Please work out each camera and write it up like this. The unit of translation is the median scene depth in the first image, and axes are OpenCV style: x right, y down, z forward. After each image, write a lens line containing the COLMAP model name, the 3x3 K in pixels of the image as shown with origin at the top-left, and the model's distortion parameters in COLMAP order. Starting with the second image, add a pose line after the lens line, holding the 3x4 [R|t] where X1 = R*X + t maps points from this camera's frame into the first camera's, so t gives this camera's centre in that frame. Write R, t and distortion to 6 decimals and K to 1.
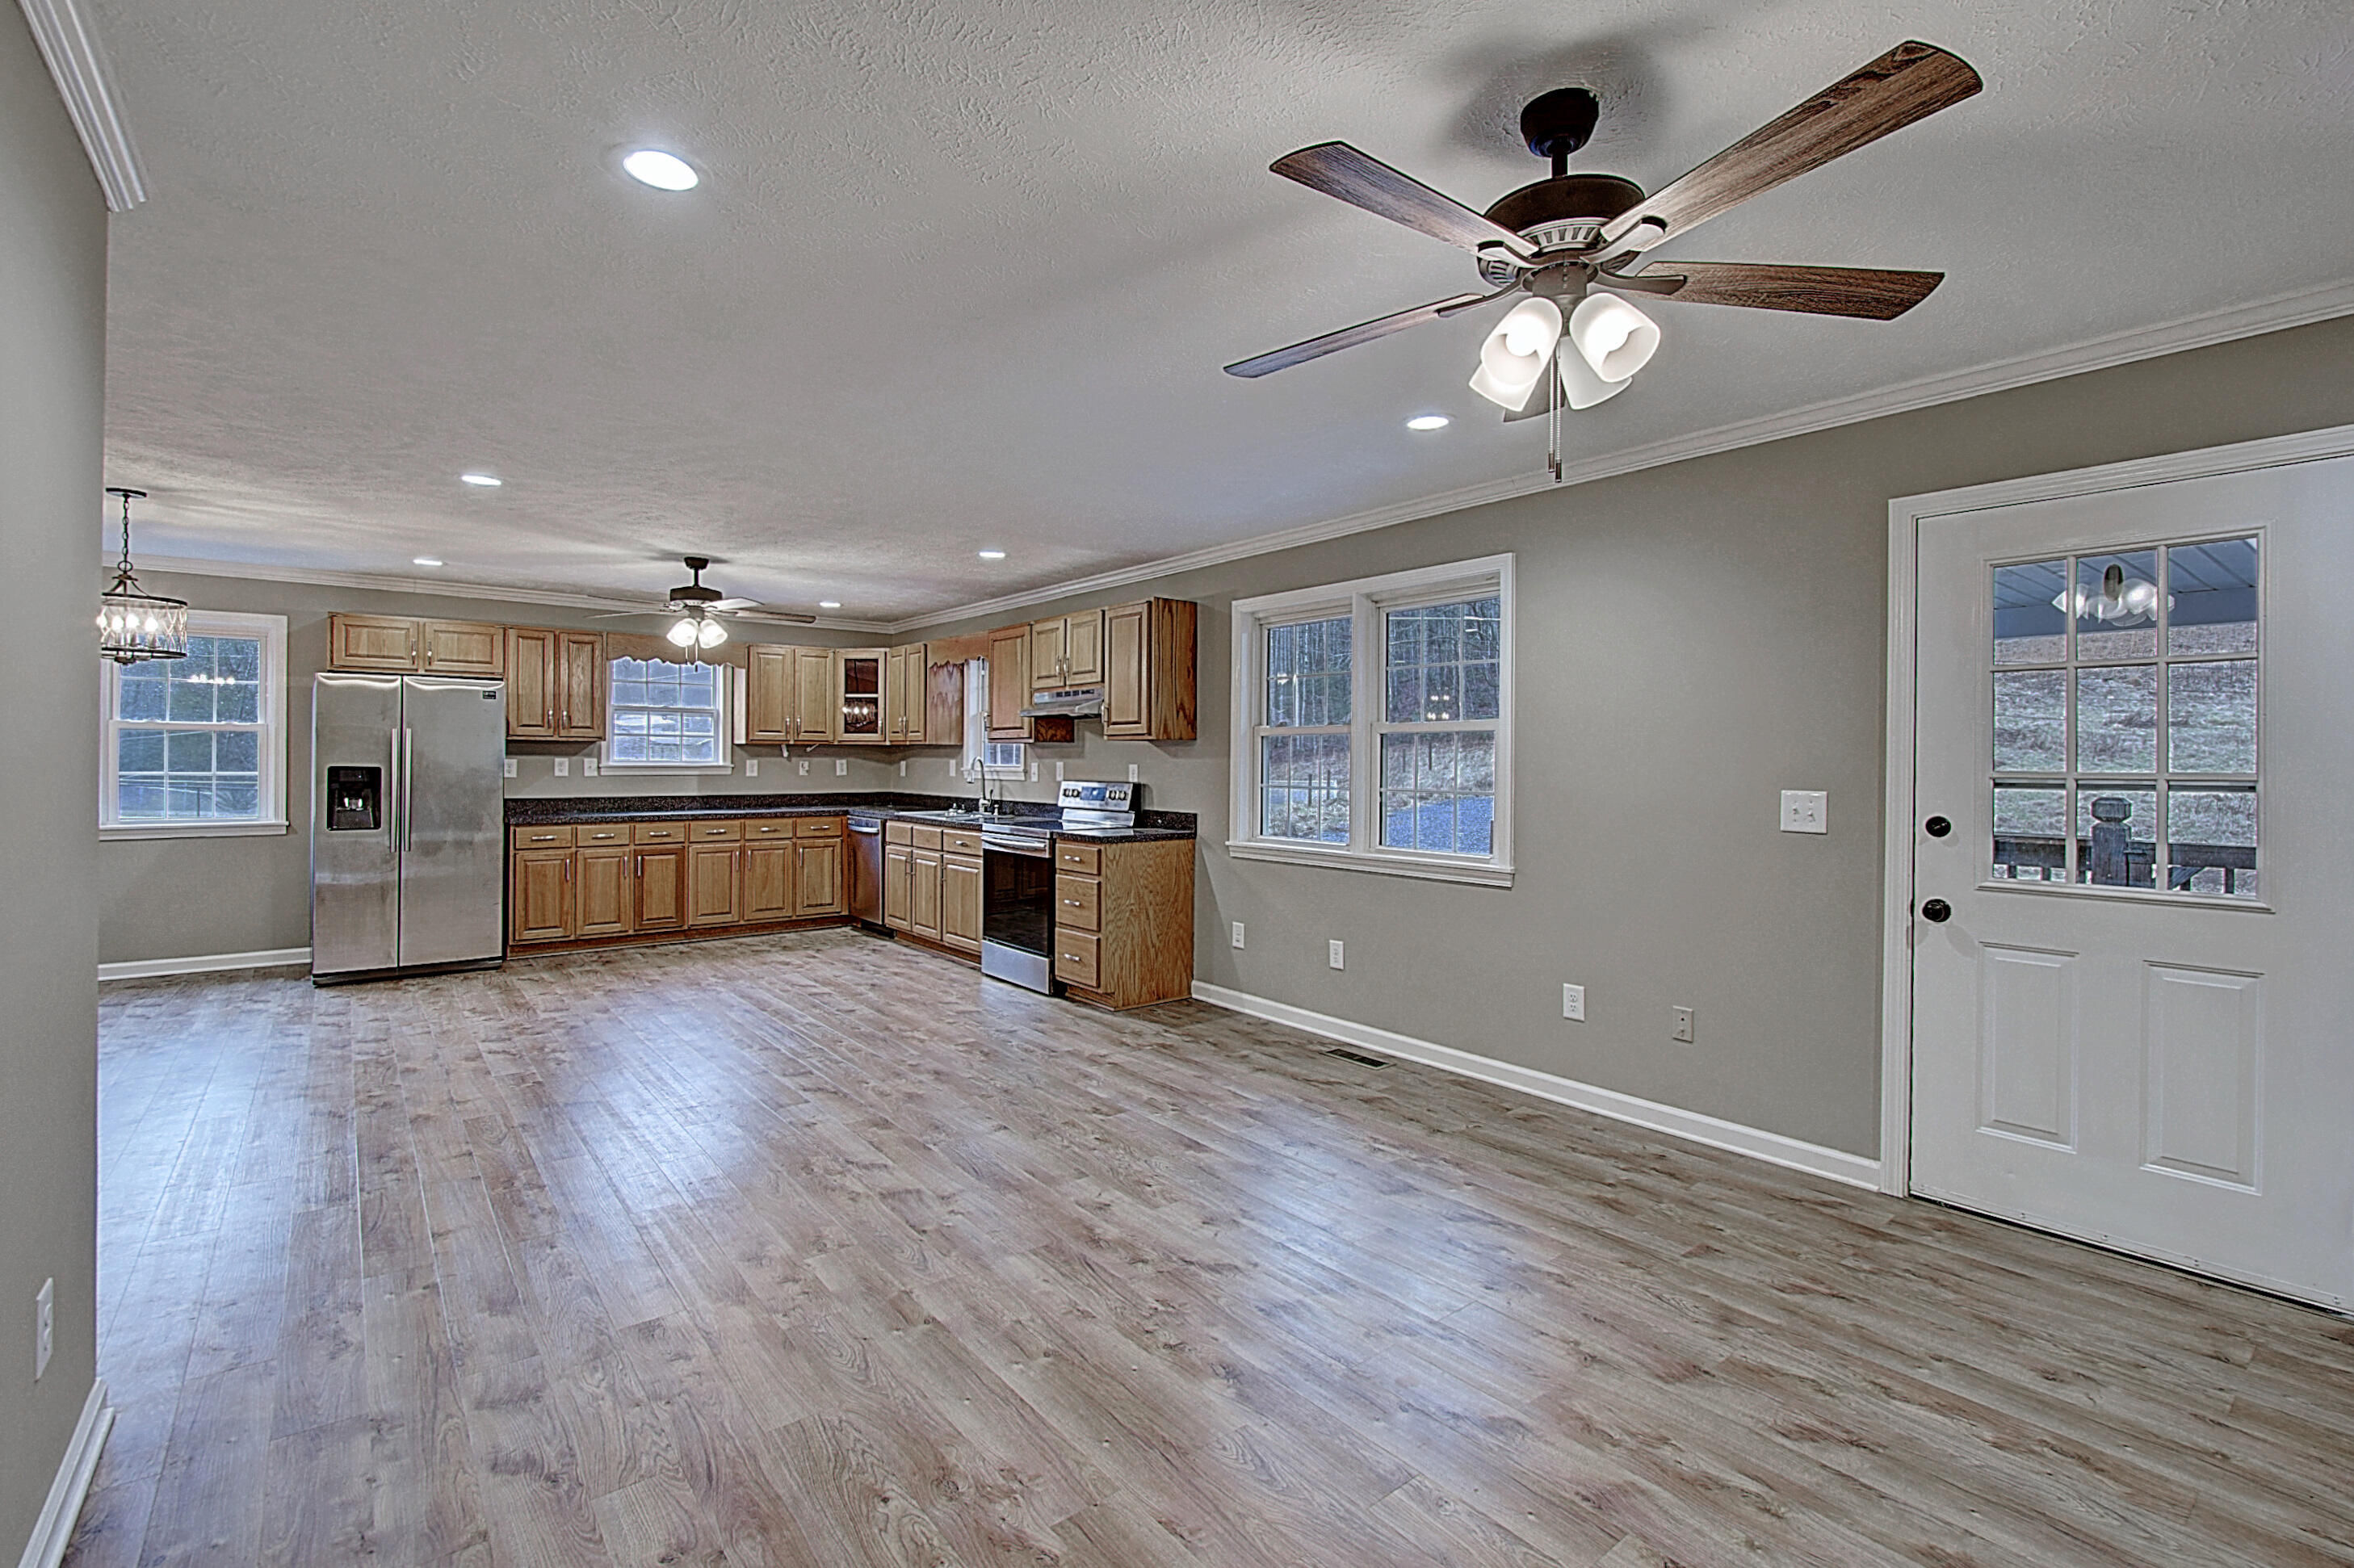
lens RADIAL K [[1052.6, 0, 1123.5], [0, 1052.6, 762.5], [0, 0, 1]] dist [0.000297, -0.003071]
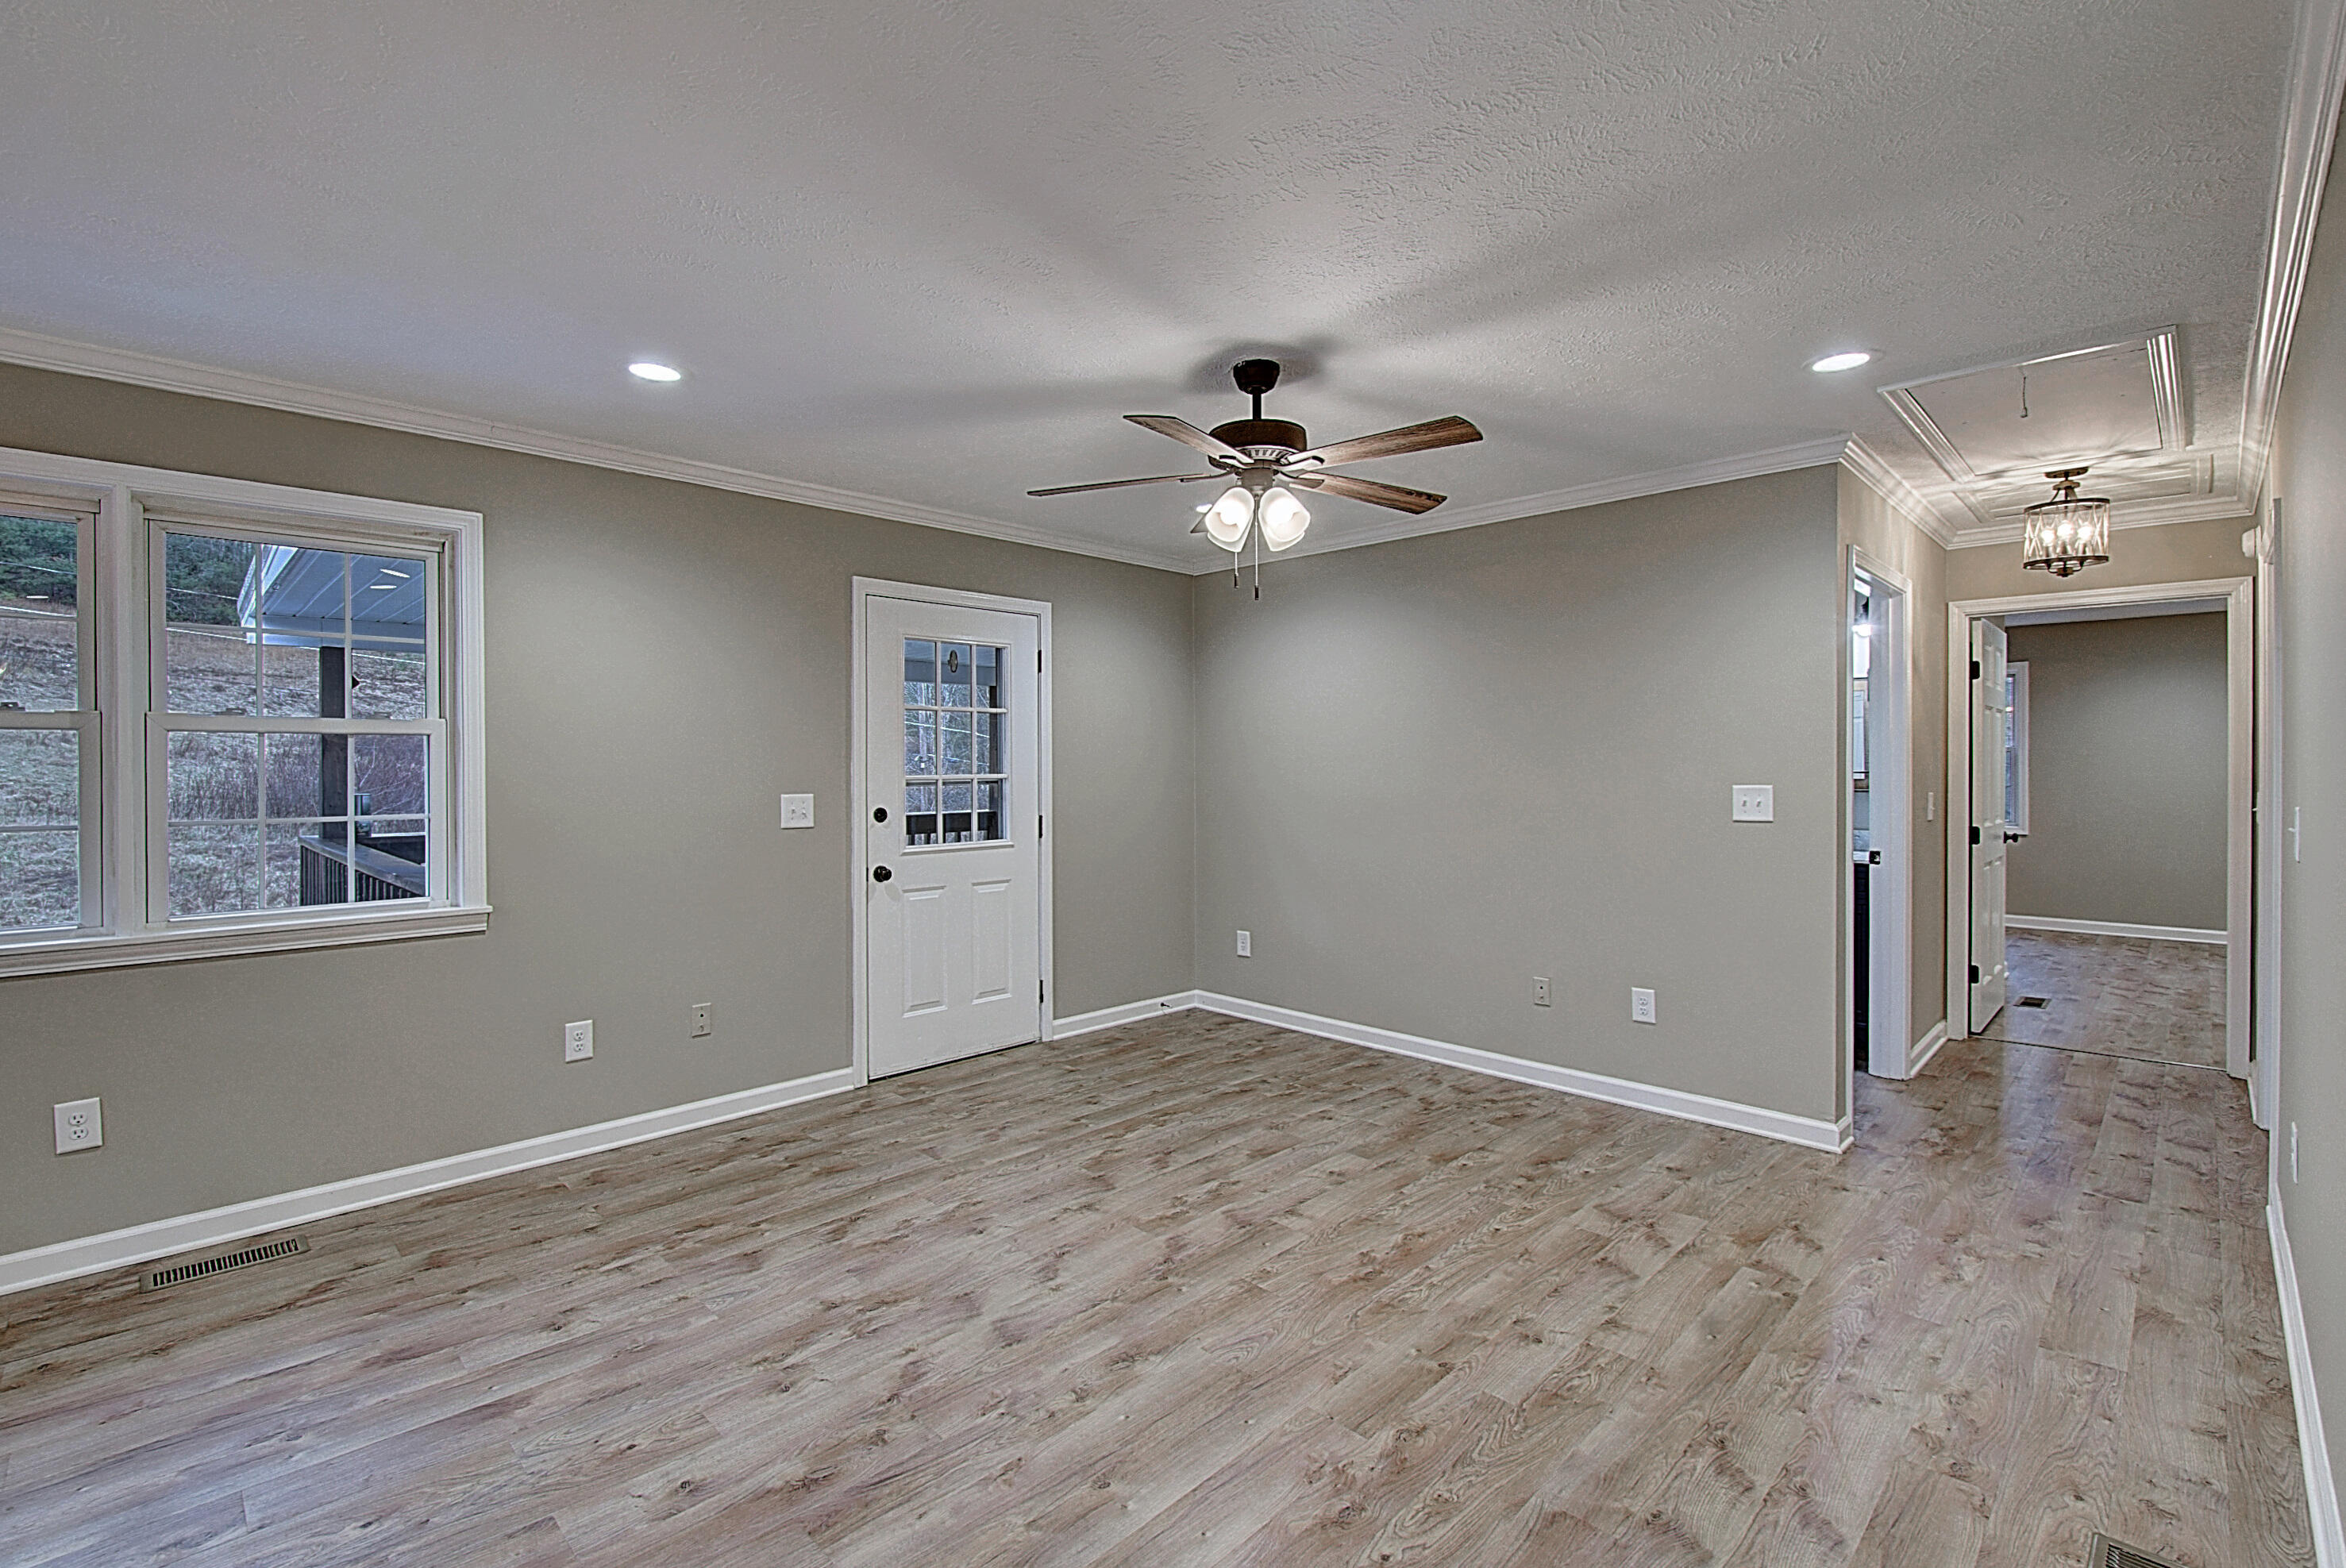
lens RADIAL K [[1059.4, 0, 1180.1], [0, 1059.4, 770.1], [0, 0, 1]] dist [-0.010118, -0.000833]
pose [[-0.160362, -0.011860, 0.986987, -0.678943], [0.004590, 0.999908, 0.012761, -0.015437], [-0.987048, 0.006577, -0.160293, 0.800573]]
